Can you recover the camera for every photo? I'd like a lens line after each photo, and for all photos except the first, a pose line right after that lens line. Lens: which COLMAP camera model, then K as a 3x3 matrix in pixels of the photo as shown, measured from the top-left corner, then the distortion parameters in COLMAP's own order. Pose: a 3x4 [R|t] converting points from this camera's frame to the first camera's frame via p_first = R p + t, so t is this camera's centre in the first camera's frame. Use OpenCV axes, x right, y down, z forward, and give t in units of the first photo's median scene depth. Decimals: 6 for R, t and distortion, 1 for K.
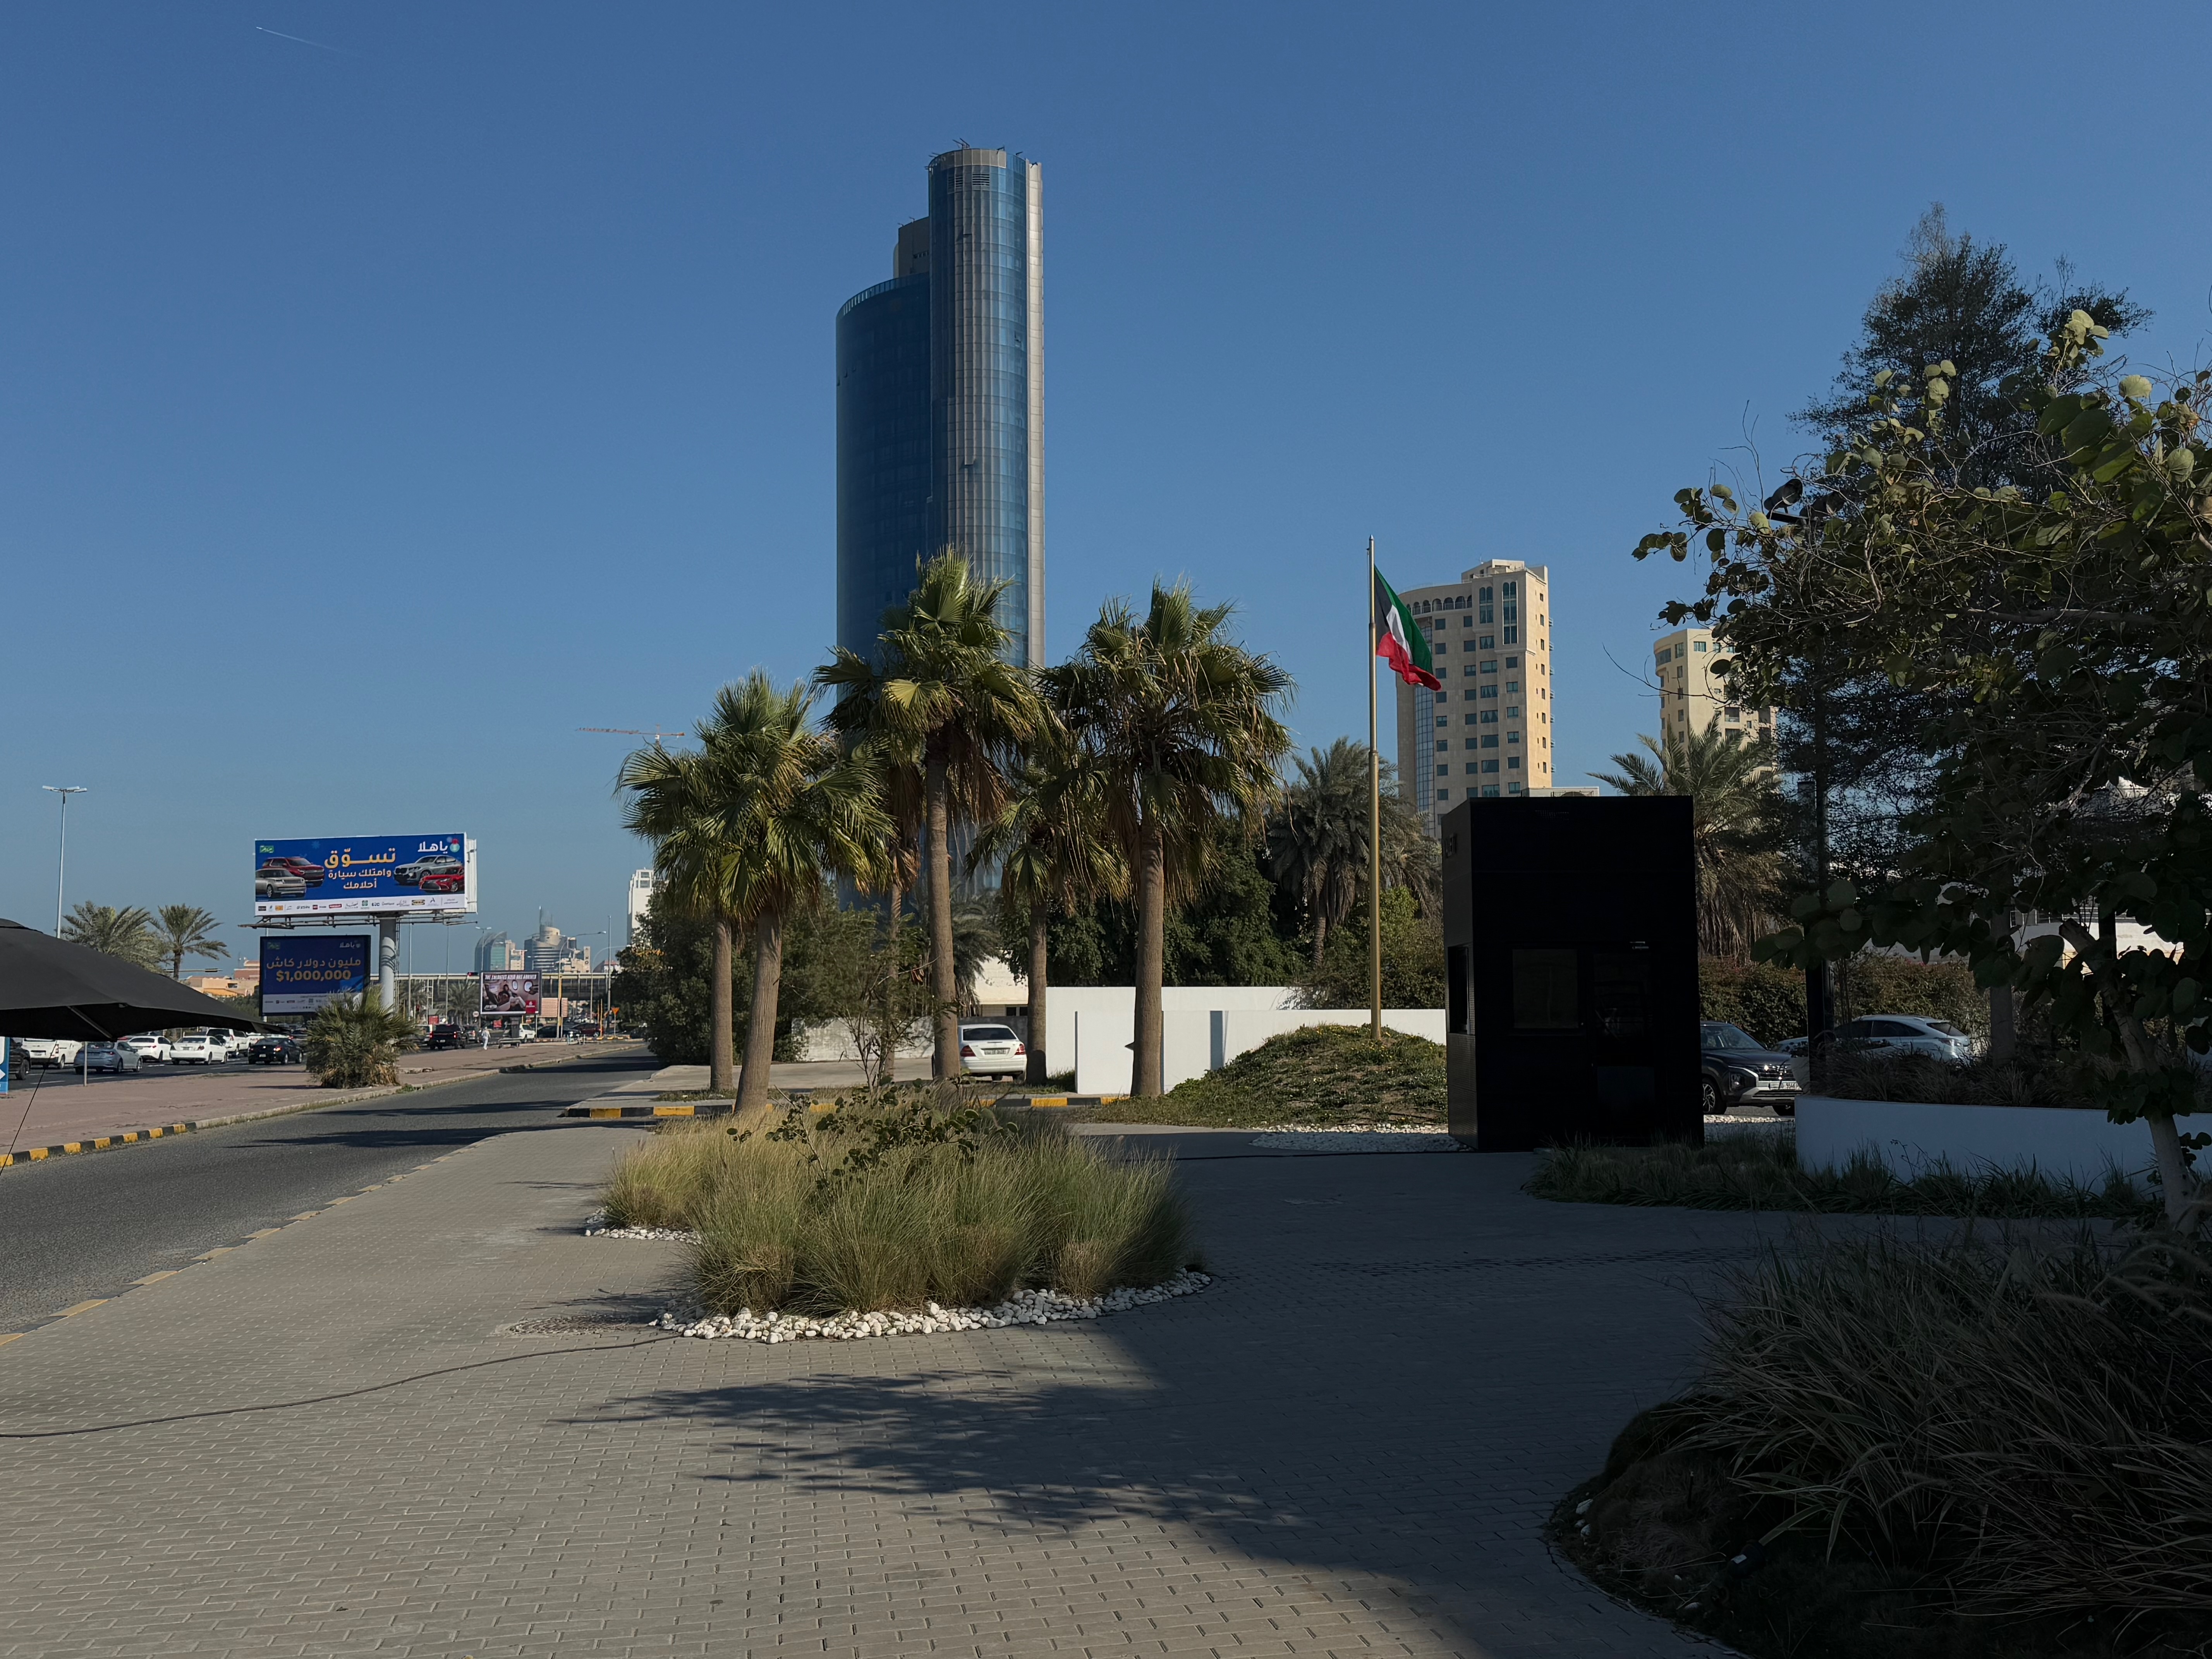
lens RADIAL K [[2096.9, 0, 1104.8], [0, 2096.9, 860.3], [0, 0, 1]] dist [0.128885, -0.003521]
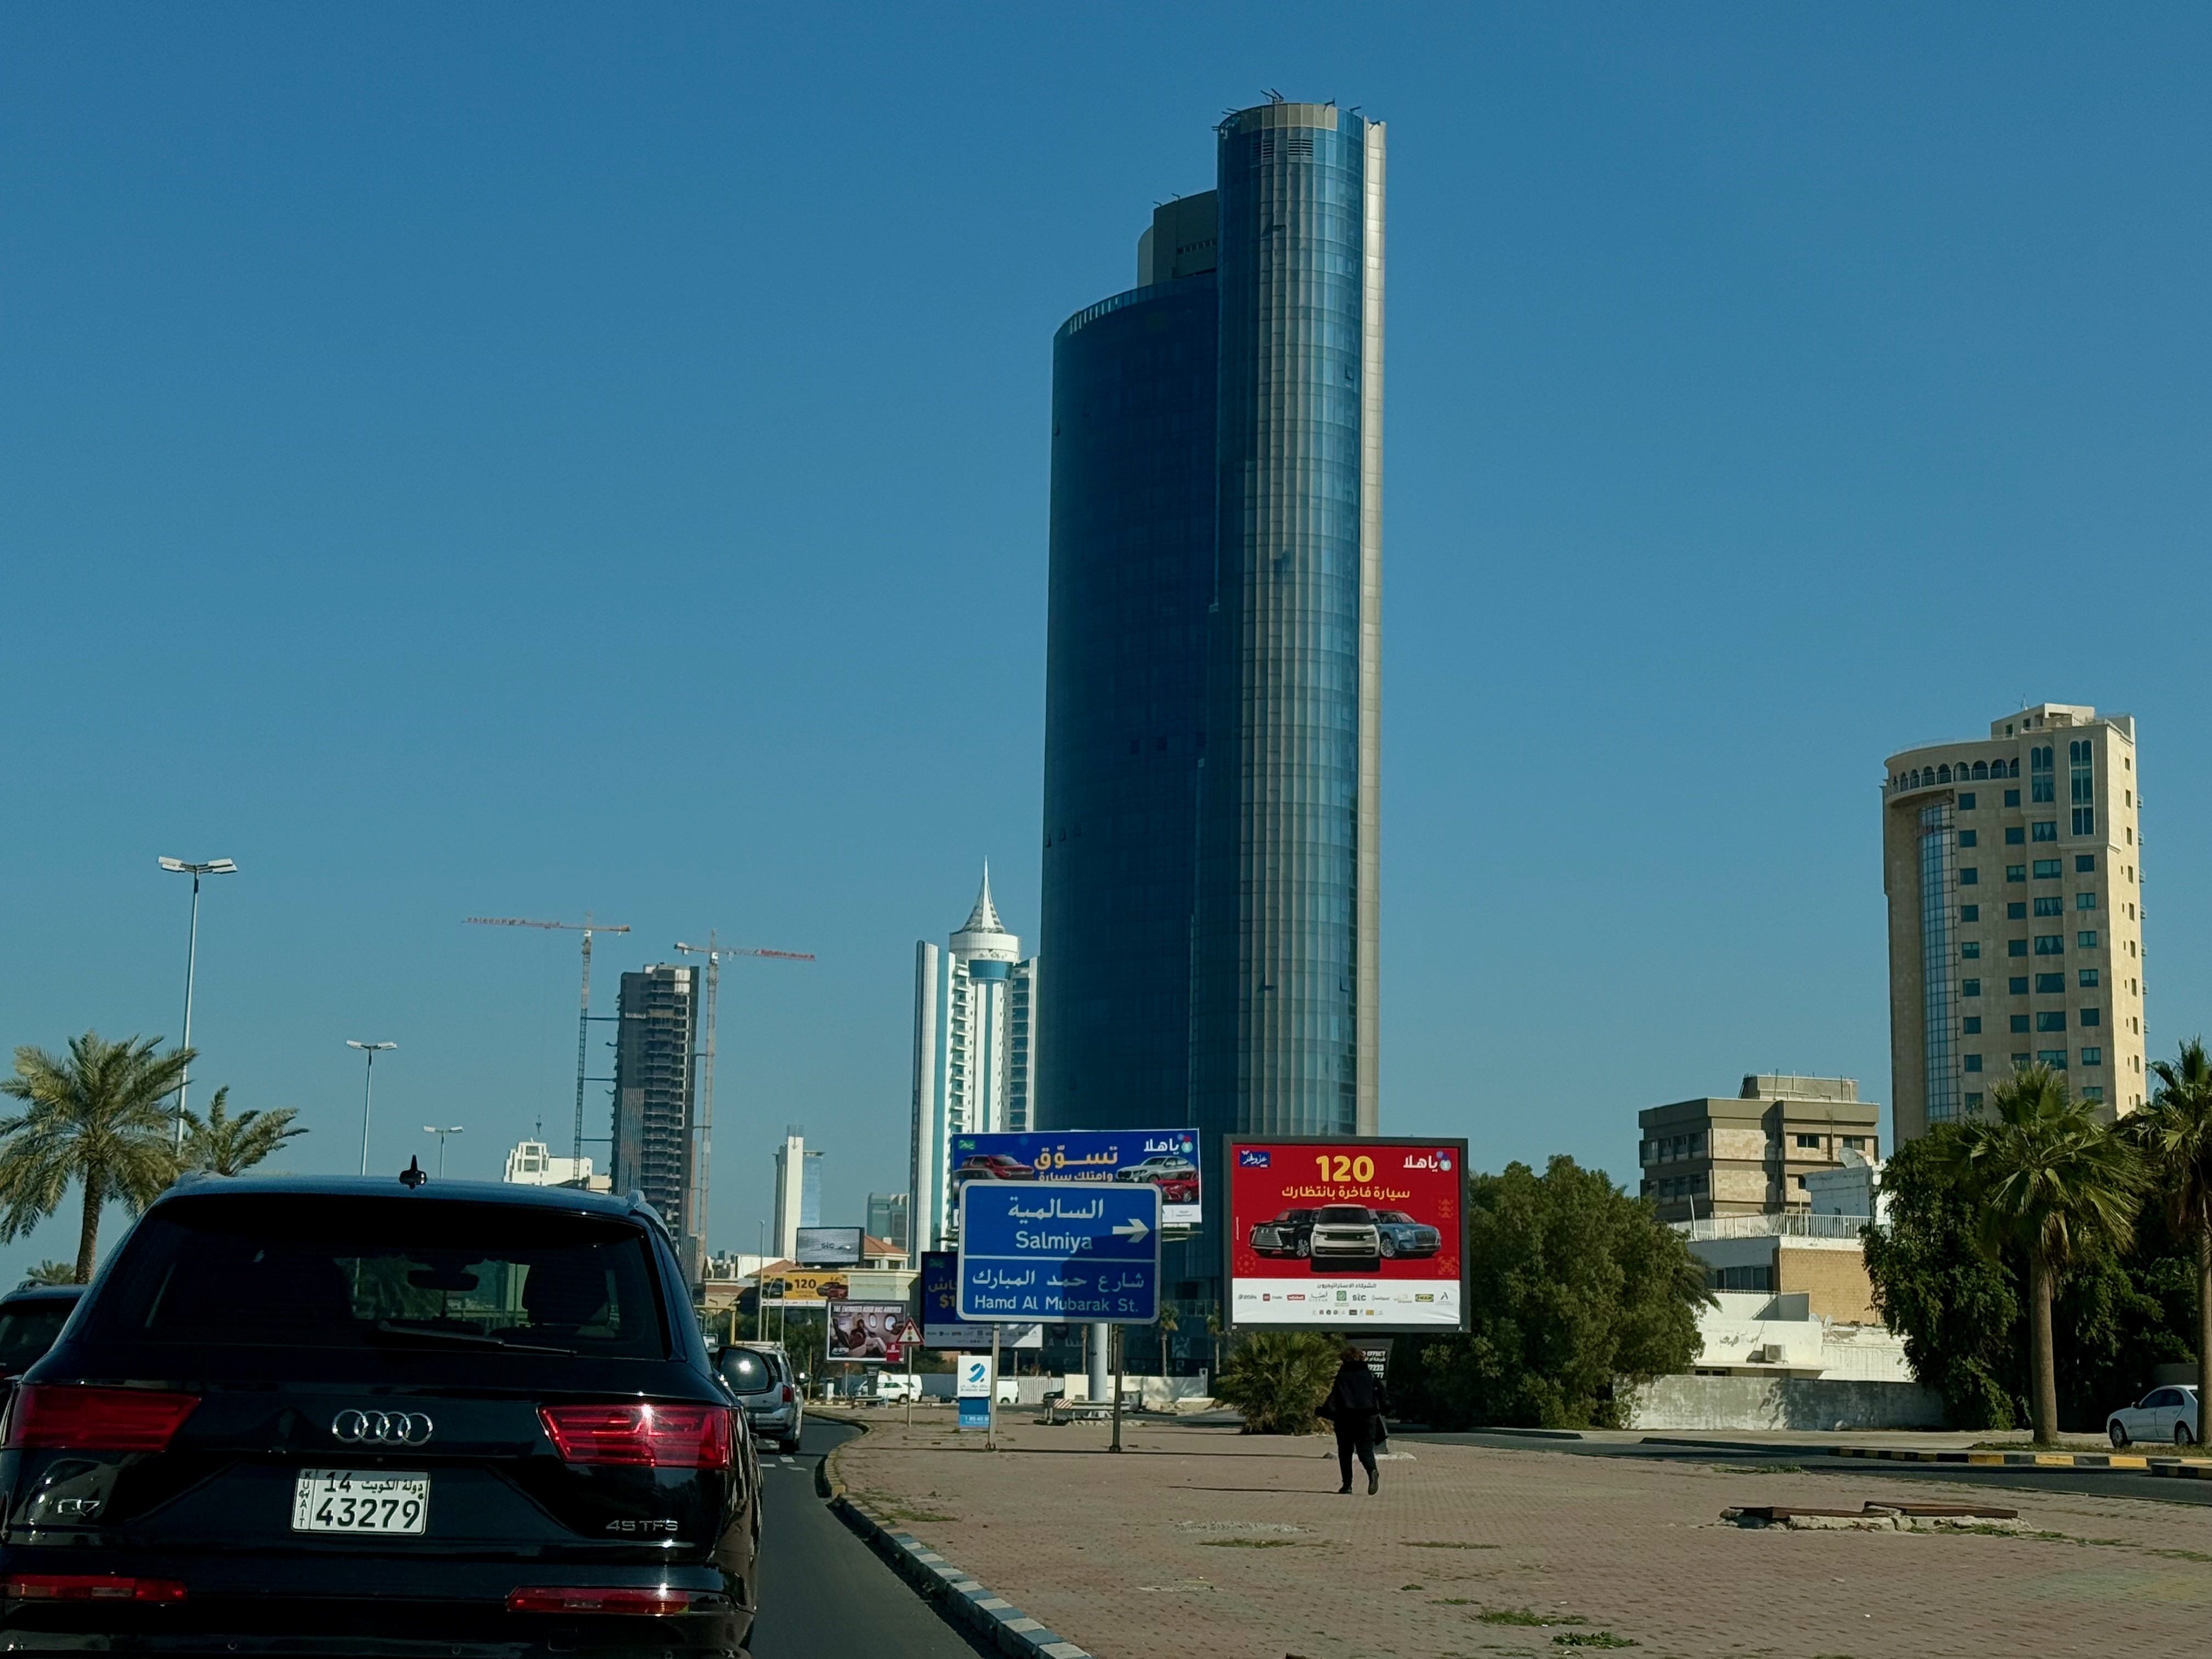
lens RADIAL K [[3446.7, 0, 1106.0], [0, 3446.7, 829.5], [0, 0, 1]] dist [0.201487, 0.016261]
pose [[0.999283, 0.018523, -0.033028, -0.079825], [-0.021378, 0.995867, -0.088270, -0.002672], [0.031257, 0.088913, 0.995549, -0.092606]]
